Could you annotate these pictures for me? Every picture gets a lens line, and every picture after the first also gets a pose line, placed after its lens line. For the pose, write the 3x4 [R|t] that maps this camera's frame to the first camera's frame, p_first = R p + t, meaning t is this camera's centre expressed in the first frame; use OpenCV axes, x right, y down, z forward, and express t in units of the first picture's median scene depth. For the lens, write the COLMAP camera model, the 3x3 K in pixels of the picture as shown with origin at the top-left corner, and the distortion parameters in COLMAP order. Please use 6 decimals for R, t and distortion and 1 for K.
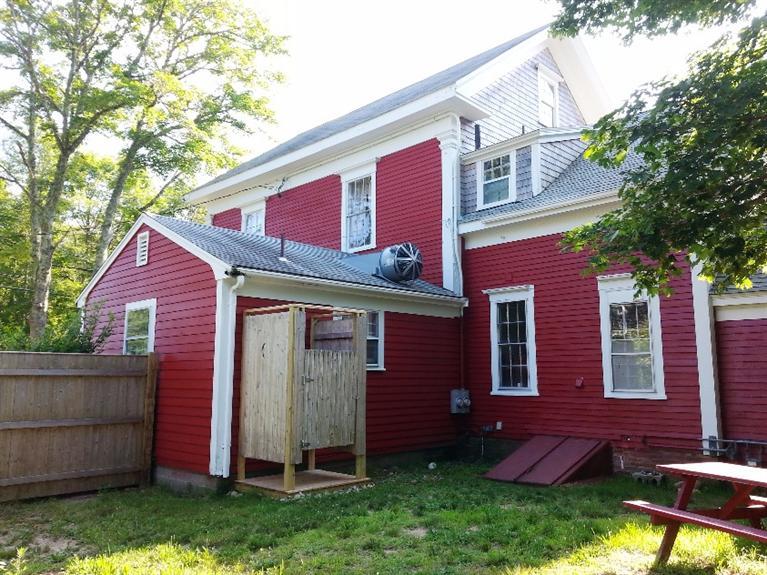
lens RADIAL K [[627.1, 0, 383.5], [0, 627.1, 287.5], [0, 0, 1]] dist [0.138585, -0.251423]
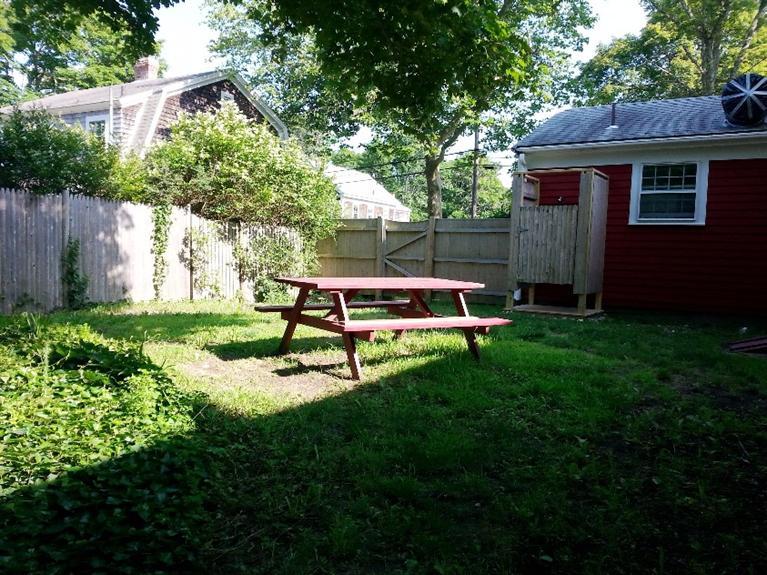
lens RADIAL K [[627.1, 0, 383.5], [0, 627.1, 287.5], [0, 0, 1]] dist [0.138585, -0.251423]
pose [[0.204658, 0.061358, -0.976908, 1.048828], [0.103934, 0.991029, 0.084018, 0.118125], [0.973300, -0.118729, 0.196445, 0.420129]]
